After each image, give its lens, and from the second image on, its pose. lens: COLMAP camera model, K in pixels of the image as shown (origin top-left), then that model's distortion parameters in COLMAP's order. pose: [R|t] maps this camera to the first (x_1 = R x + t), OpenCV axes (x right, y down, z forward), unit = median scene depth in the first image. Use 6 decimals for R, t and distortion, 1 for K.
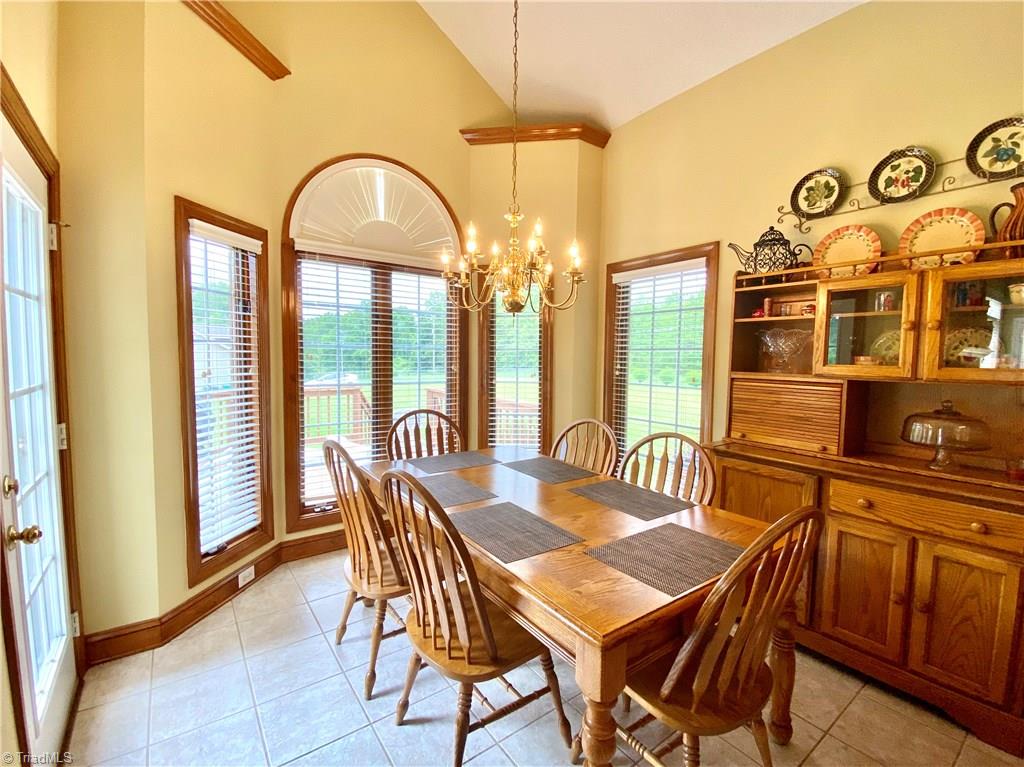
lens RADIAL K [[461.4, 0, 510.8], [0, 461.4, 383.7], [0, 0, 1]] dist [0.002539, -0.000148]
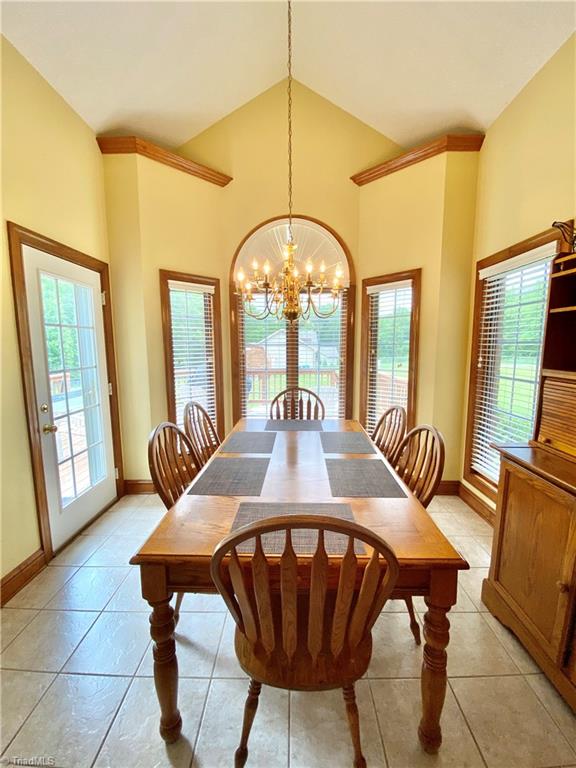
lens RADIAL K [[316.8, 0, 289.1], [0, 316.8, 385.5], [0, 0, 1]] dist [-0.002344, -0.000708]
pose [[0.797865, 0.063171, -0.599517, 0.423730], [-0.028204, 0.997317, 0.067552, -0.020130], [0.602176, -0.036988, 0.797506, 0.196299]]
